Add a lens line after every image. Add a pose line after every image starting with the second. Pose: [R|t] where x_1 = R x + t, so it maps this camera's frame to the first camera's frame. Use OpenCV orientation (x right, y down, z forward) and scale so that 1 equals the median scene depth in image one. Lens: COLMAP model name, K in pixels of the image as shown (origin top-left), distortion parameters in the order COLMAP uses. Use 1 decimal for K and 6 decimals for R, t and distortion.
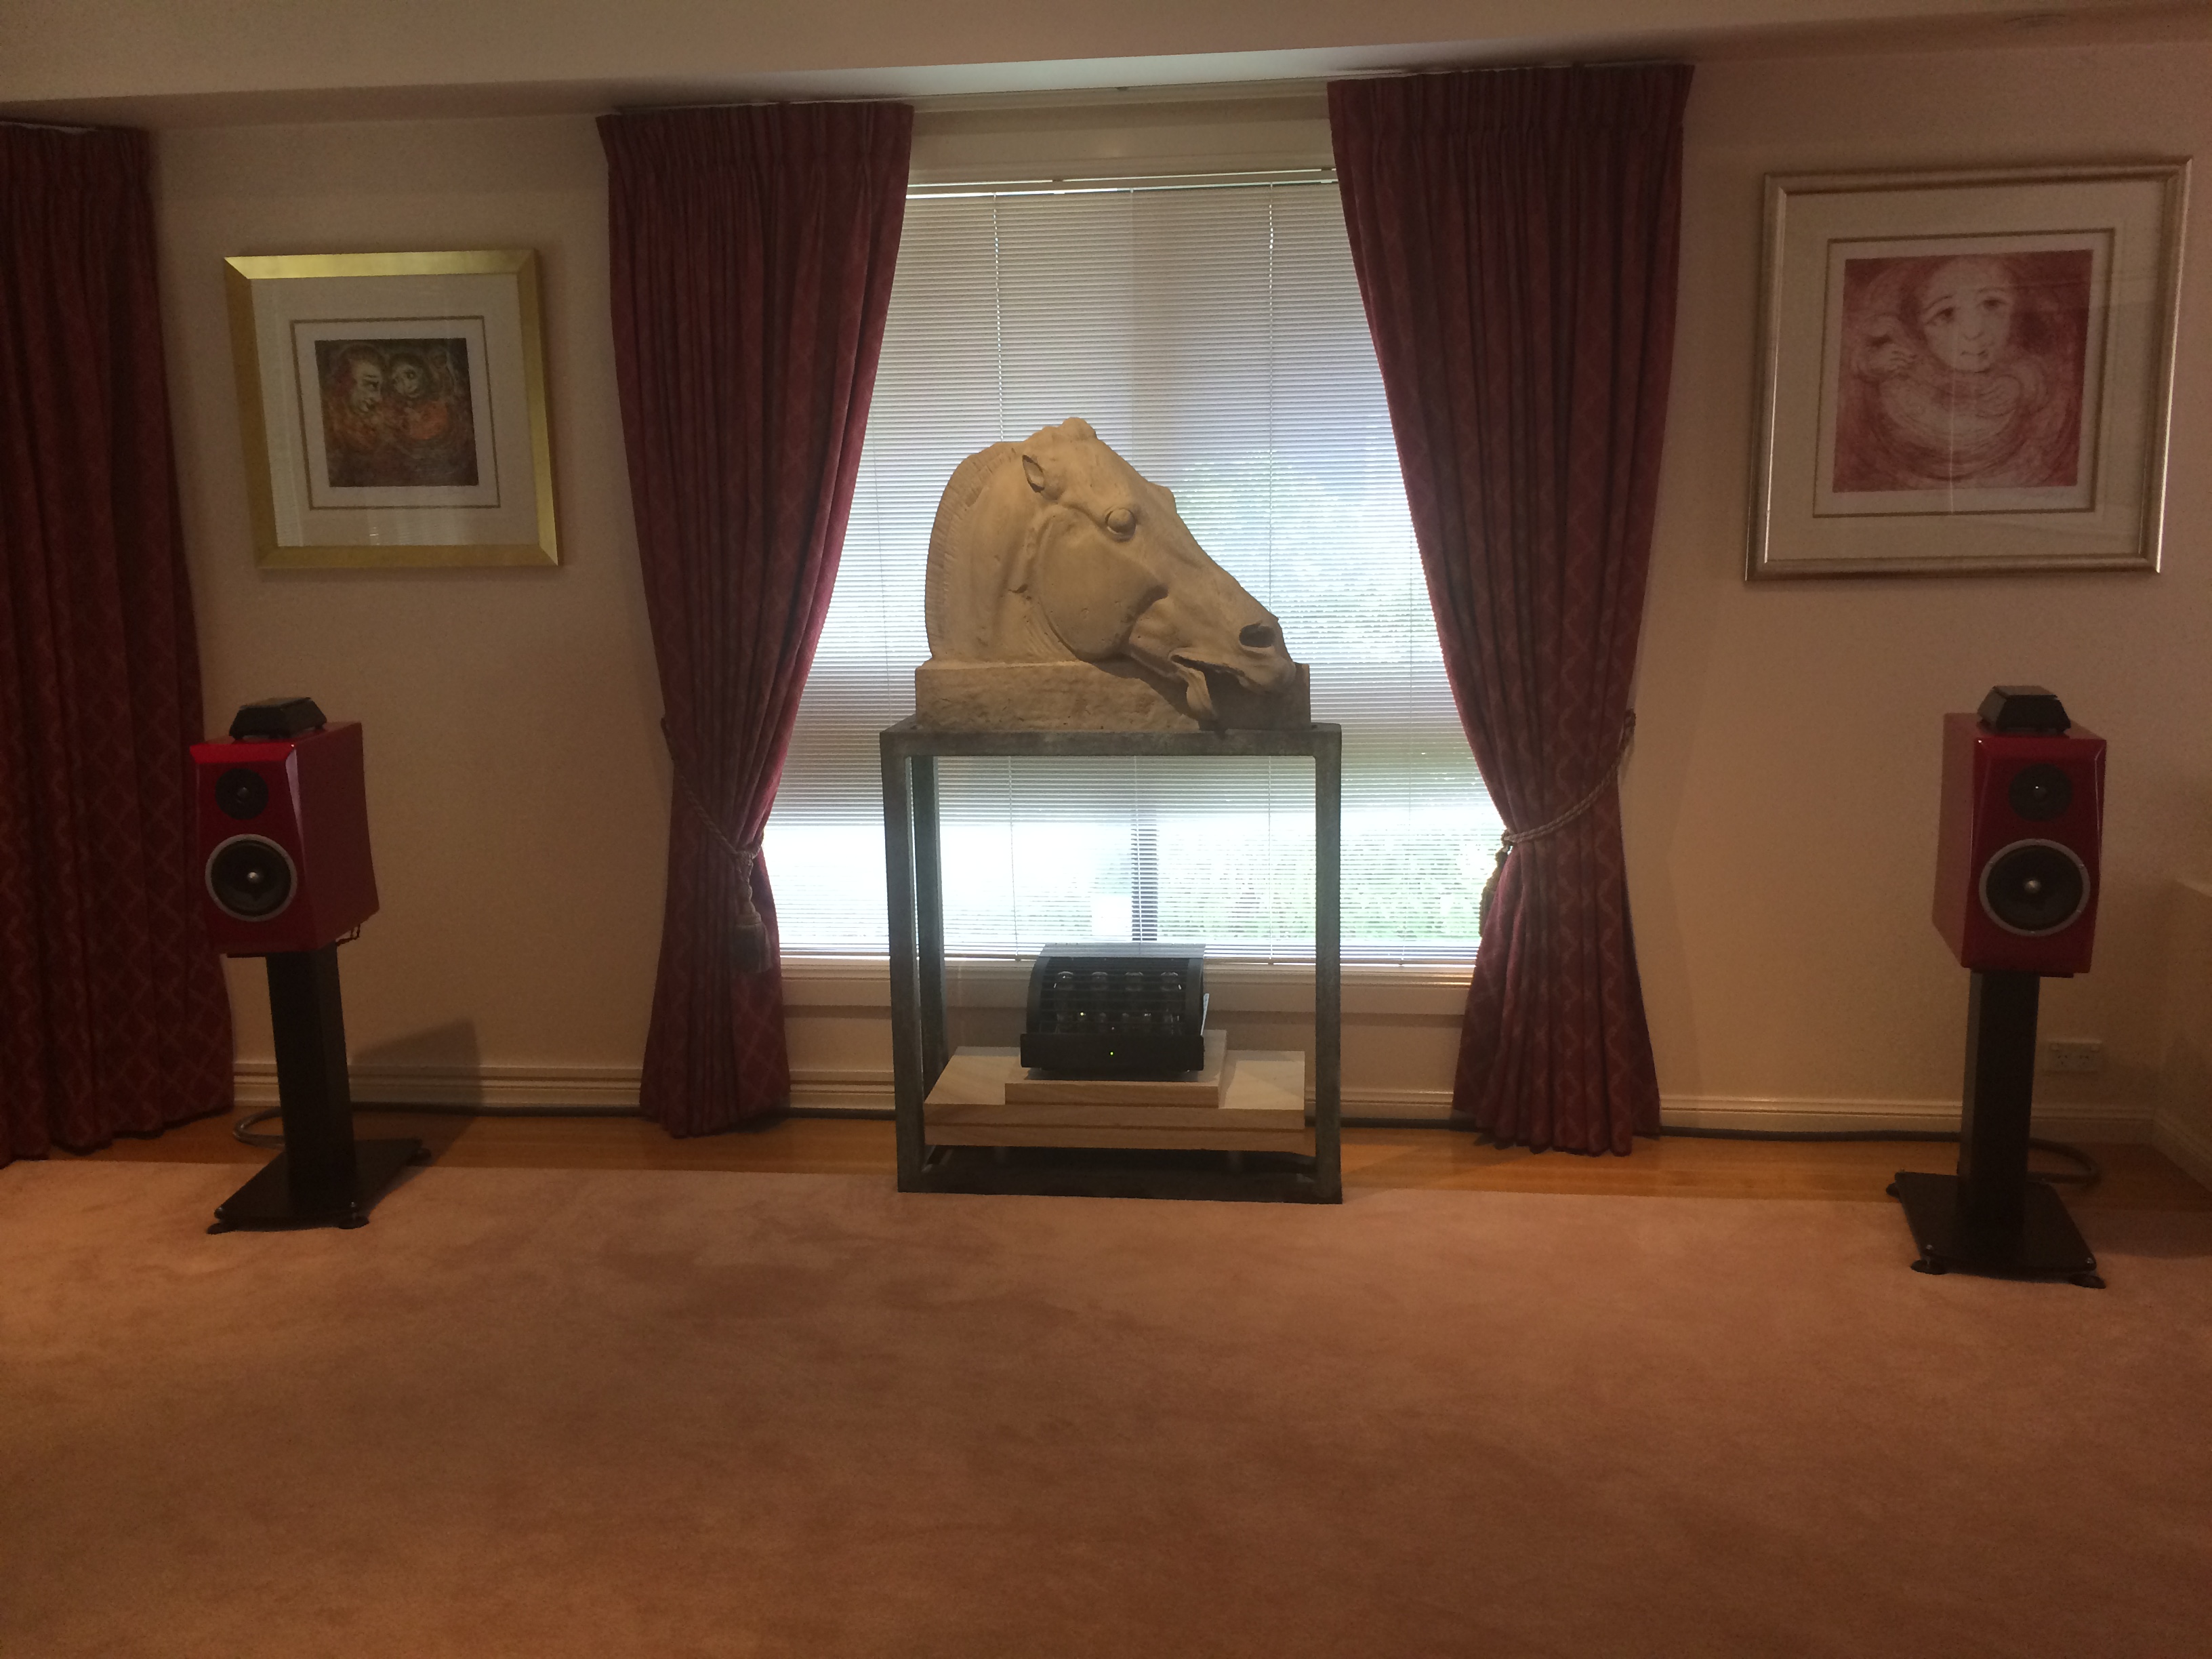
lens RADIAL K [[1899.4, 0, 1111.0], [0, 1899.4, 817.7], [0, 0, 1]] dist [0.073349, -0.108986]
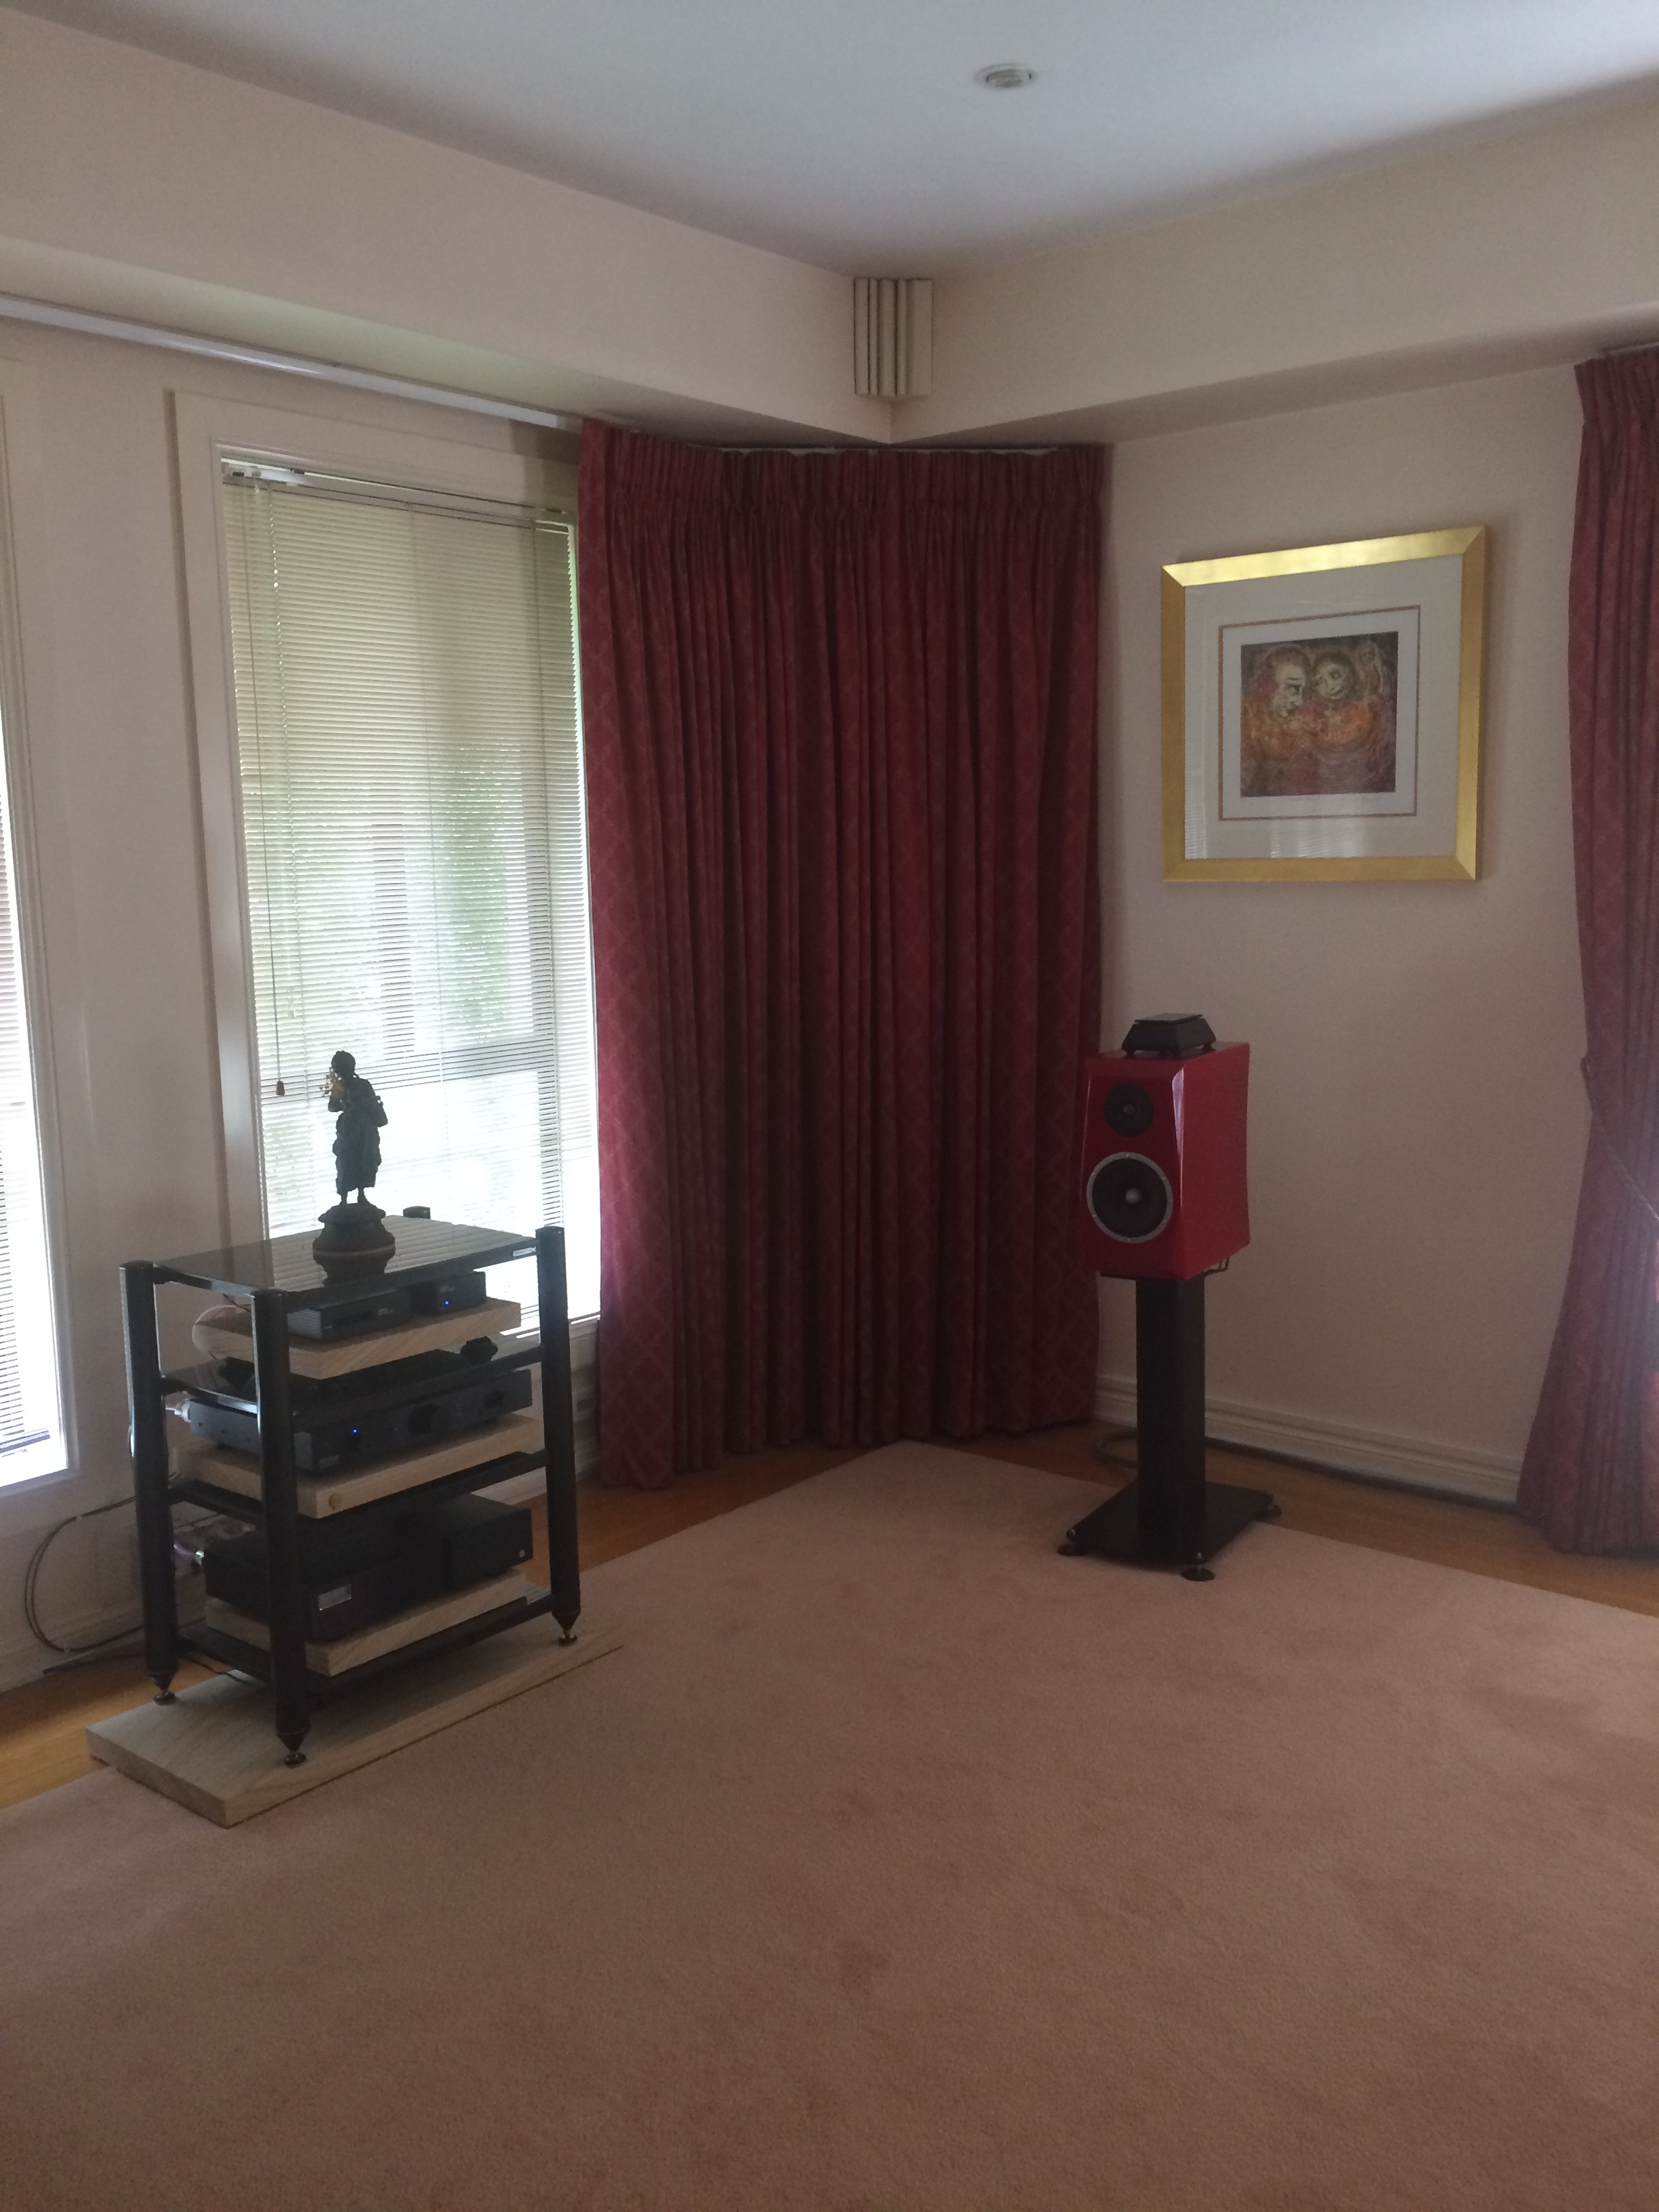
lens RADIAL K [[1899.4, 0, 840.9], [0, 1899.4, 1109.7], [0, 0, 1]] dist [0.073349, -0.108986]
pose [[0.835699, 0.078949, -0.543483, -0.044454], [-0.085834, 0.996228, 0.012731, -0.011477], [0.542438, 0.036010, 0.839324, 0.098195]]
